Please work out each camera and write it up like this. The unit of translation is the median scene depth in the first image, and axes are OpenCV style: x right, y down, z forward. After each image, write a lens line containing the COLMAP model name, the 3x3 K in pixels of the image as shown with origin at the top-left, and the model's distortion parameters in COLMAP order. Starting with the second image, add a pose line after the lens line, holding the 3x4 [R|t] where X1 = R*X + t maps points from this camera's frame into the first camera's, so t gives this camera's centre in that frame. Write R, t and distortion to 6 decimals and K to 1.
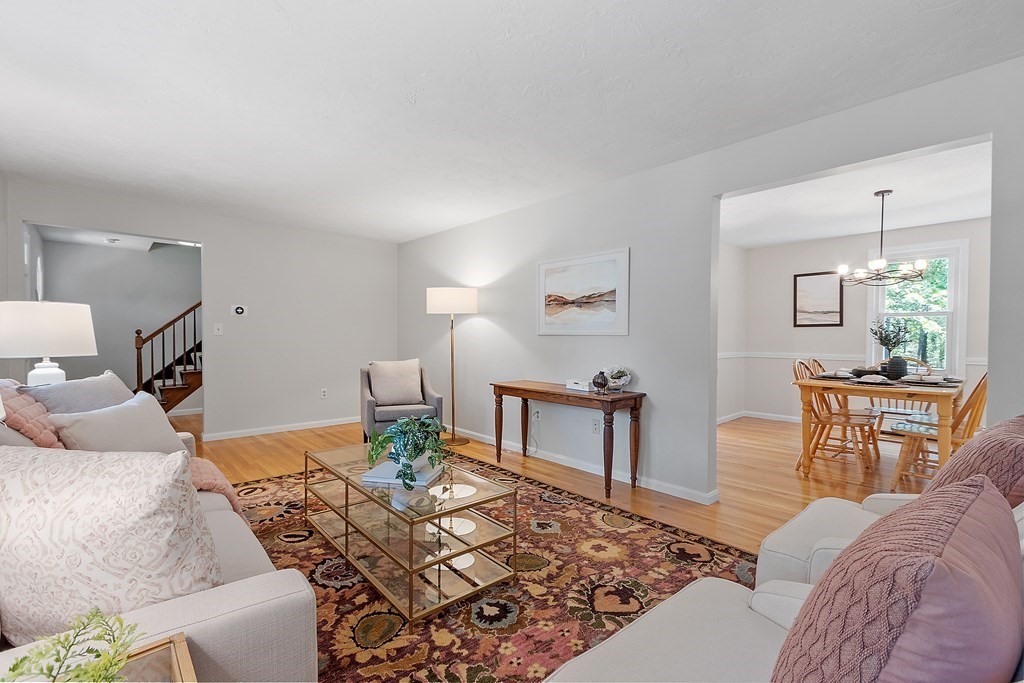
lens RADIAL K [[444.8, 0, 505.3], [0, 444.8, 336.1], [0, 0, 1]] dist [0.002384, 0.000100]
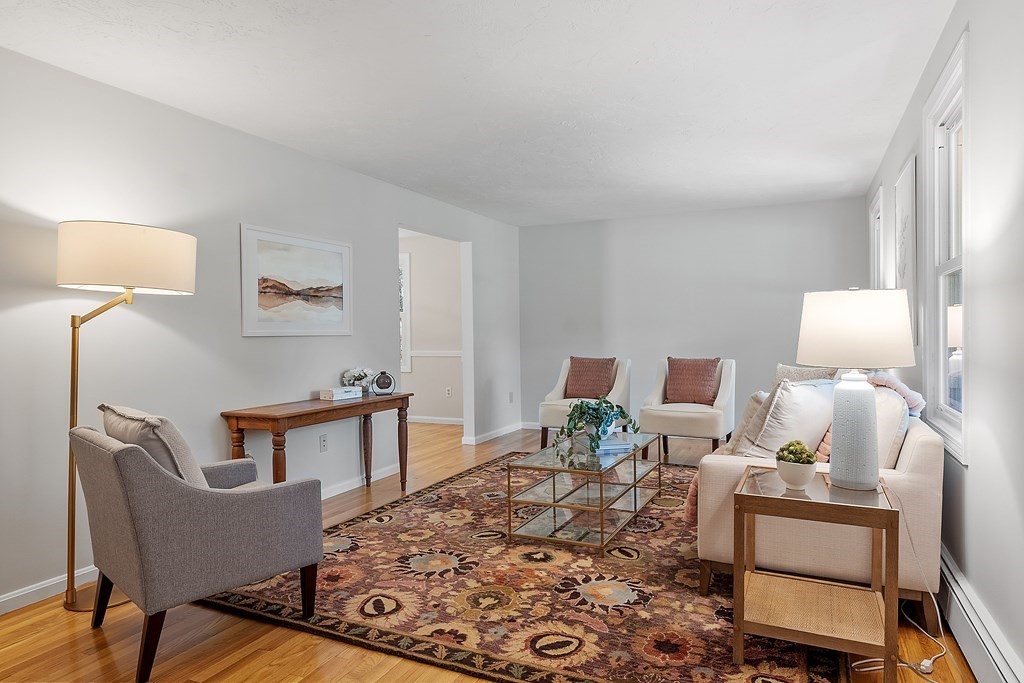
lens RADIAL K [[623.8, 0, 513.8], [0, 623.8, 330.4], [0, 0, 1]] dist [0.000974, 0.000103]
pose [[-0.389354, 0.002923, 0.921084, -1.140325], [0.011904, 0.999927, 0.001859, -0.011044], [-0.921011, 0.011689, -0.389360, 1.240962]]
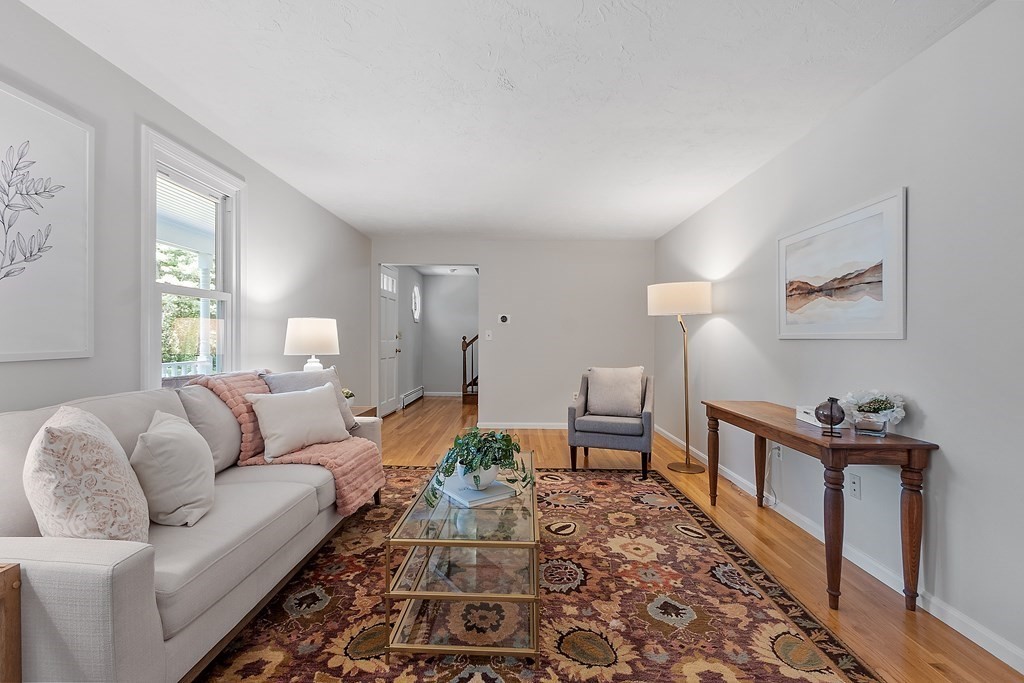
lens RADIAL K [[441.9, 0, 513.5], [0, 441.9, 334.6], [0, 0, 1]] dist [-0.002290, -0.000490]
pose [[0.736958, -0.009888, -0.675866, 0.297518], [-0.000318, 0.999888, -0.014976, 0.000780], [0.675938, 0.011252, 0.736873, 0.243458]]
